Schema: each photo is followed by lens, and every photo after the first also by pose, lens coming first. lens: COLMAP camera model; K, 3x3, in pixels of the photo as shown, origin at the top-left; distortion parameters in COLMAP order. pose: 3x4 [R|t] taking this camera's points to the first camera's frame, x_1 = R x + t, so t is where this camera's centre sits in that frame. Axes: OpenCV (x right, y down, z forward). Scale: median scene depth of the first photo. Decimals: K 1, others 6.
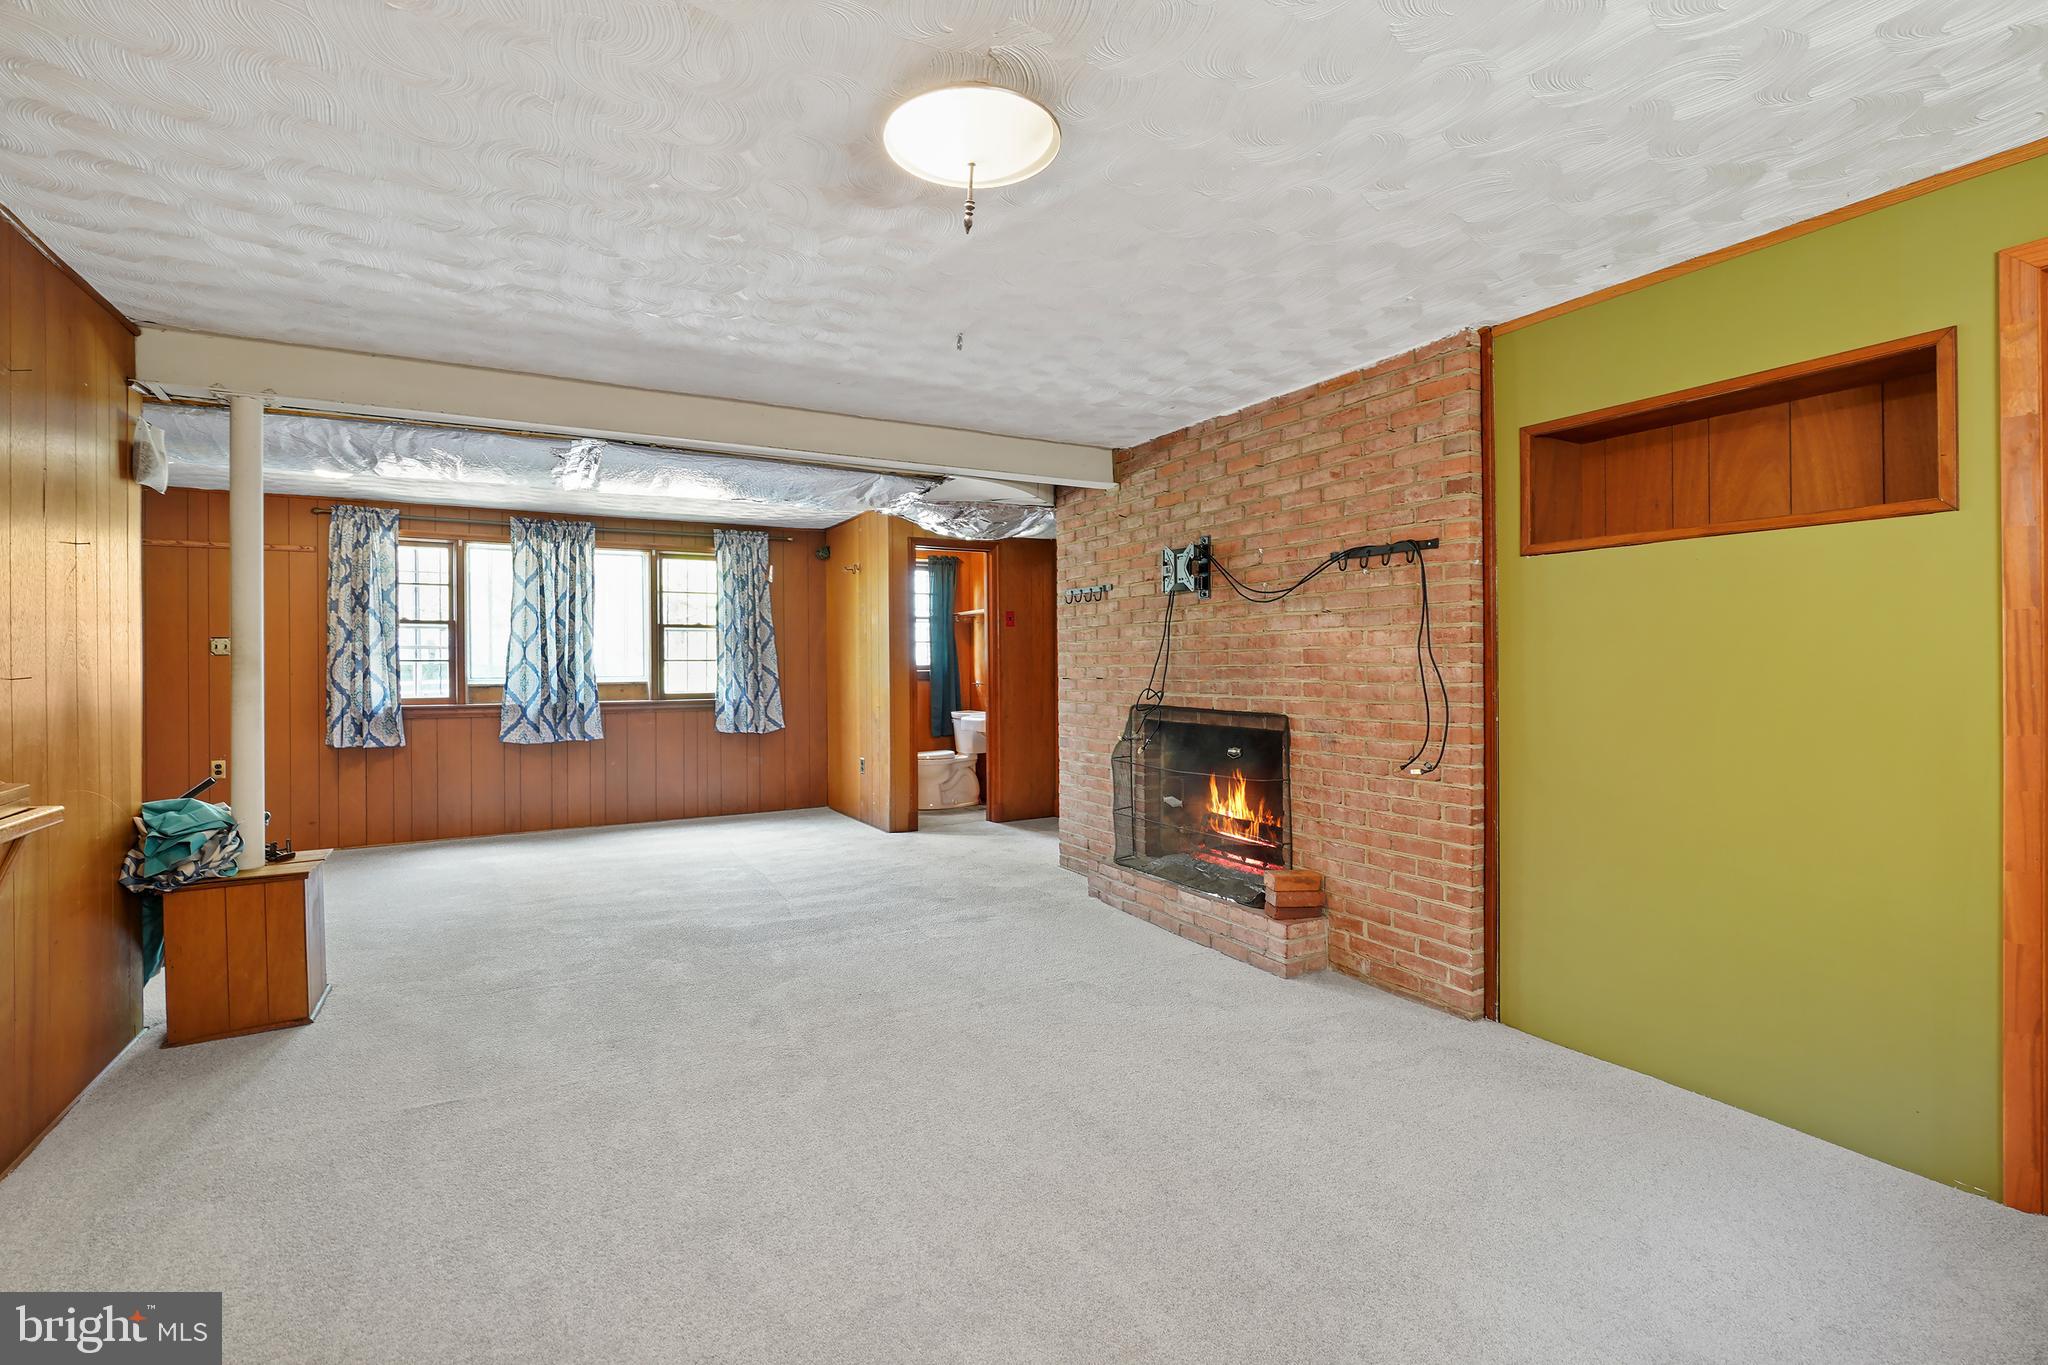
lens RADIAL K [[906.4, 0, 1024.0], [0, 906.4, 682.5], [0, 0, 1]] dist [-0.063589, 0.024032]
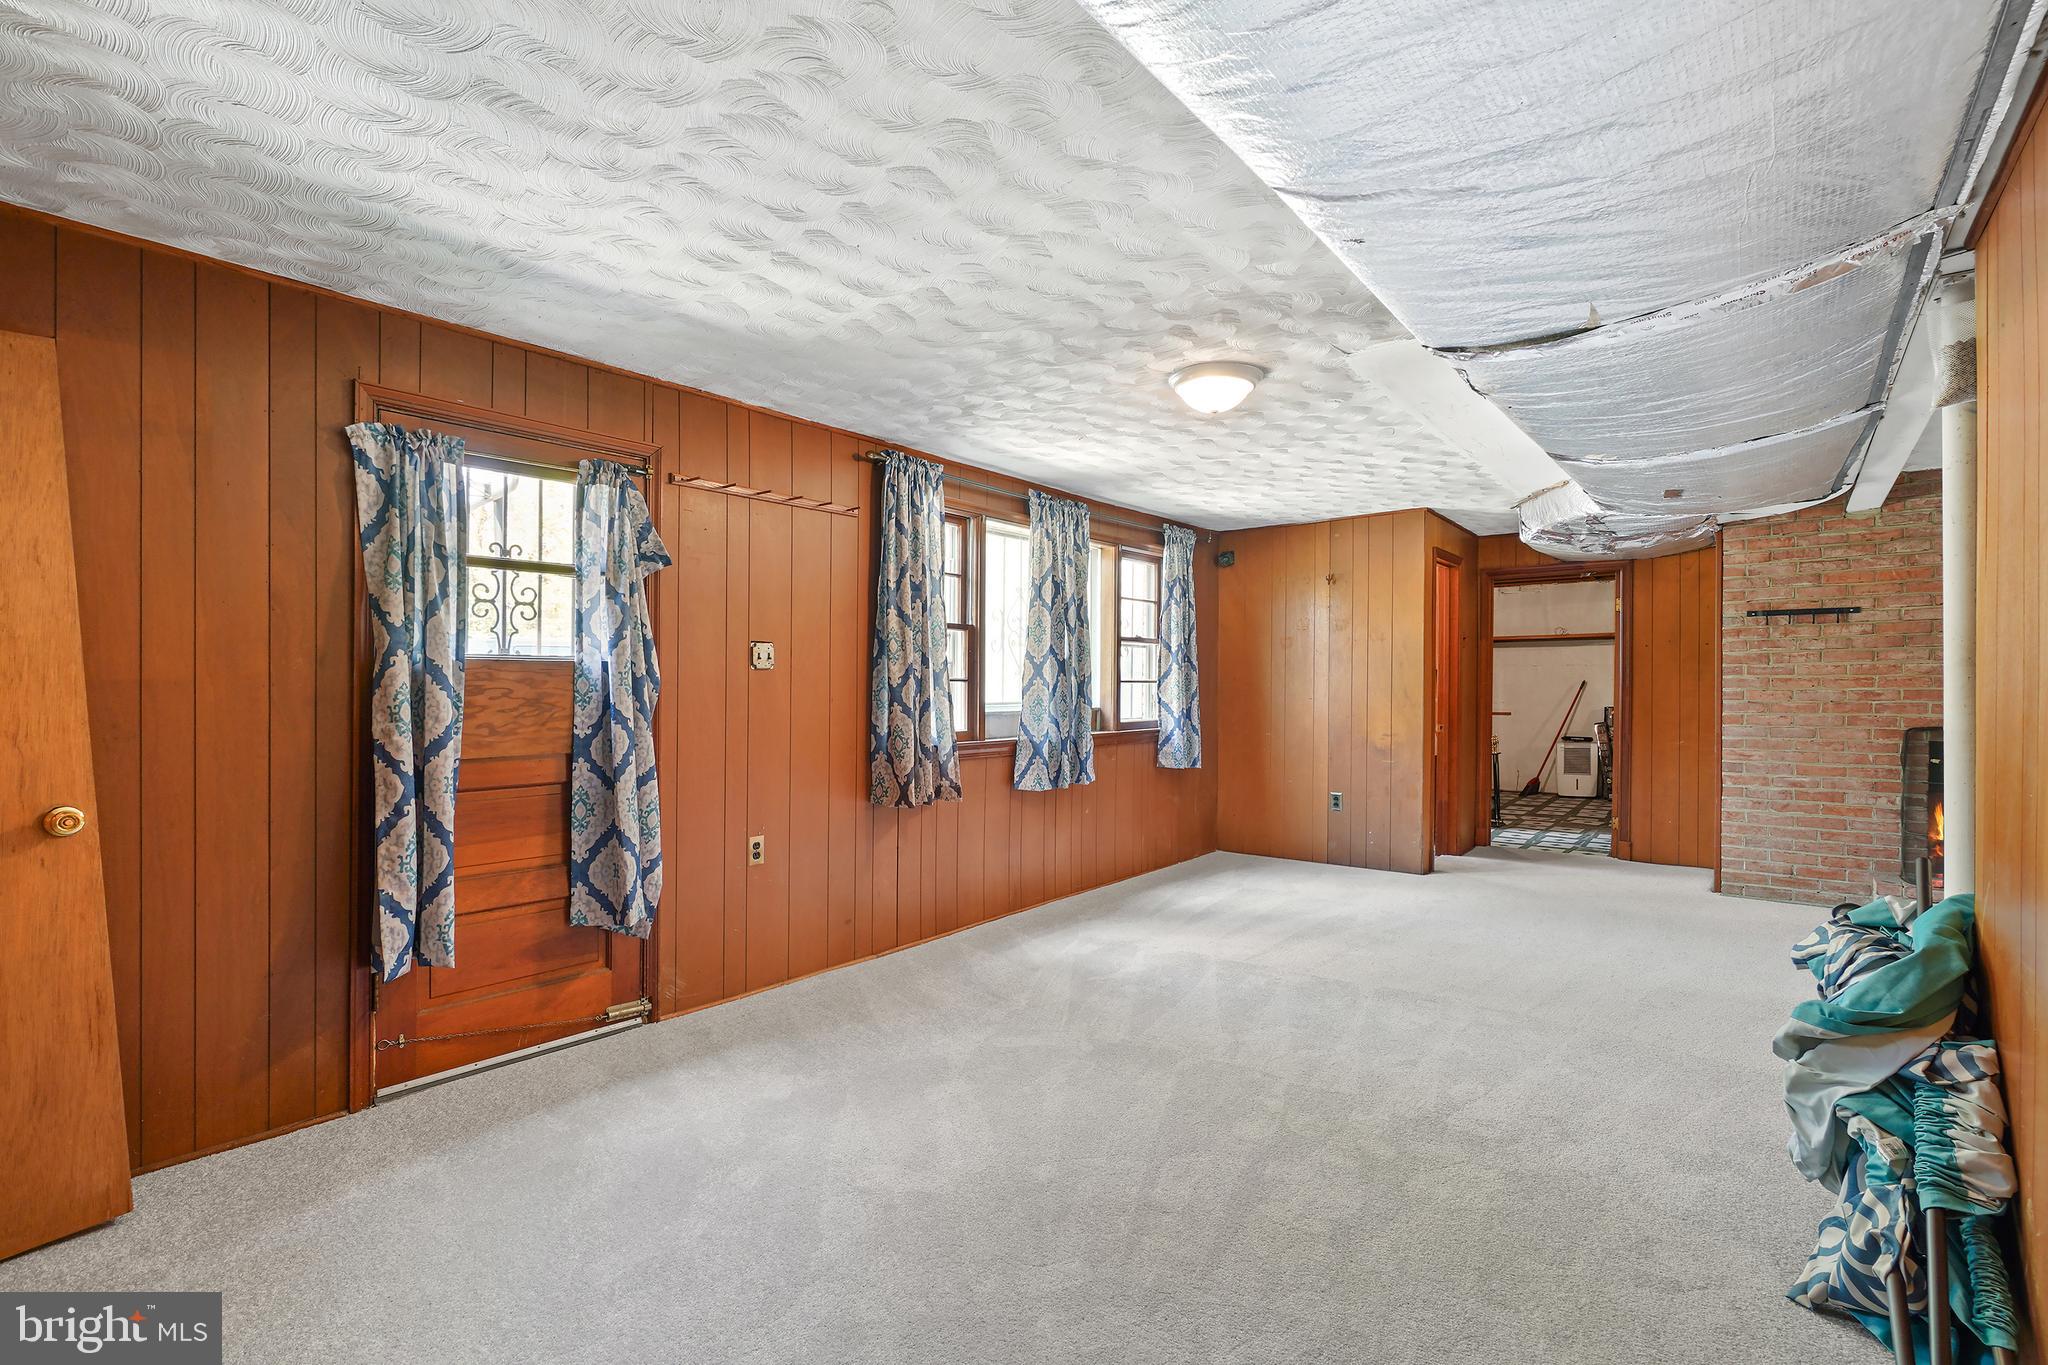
lens RADIAL K [[907.3, 0, 1020.1], [0, 907.3, 711.8], [0, 0, 1]] dist [-0.004470, -0.000380]
pose [[0.943573, -0.007532, 0.331080, -0.836151], [0.006099, 0.999967, 0.005367, -0.002897], [-0.331109, -0.003045, 0.943588, 0.275469]]
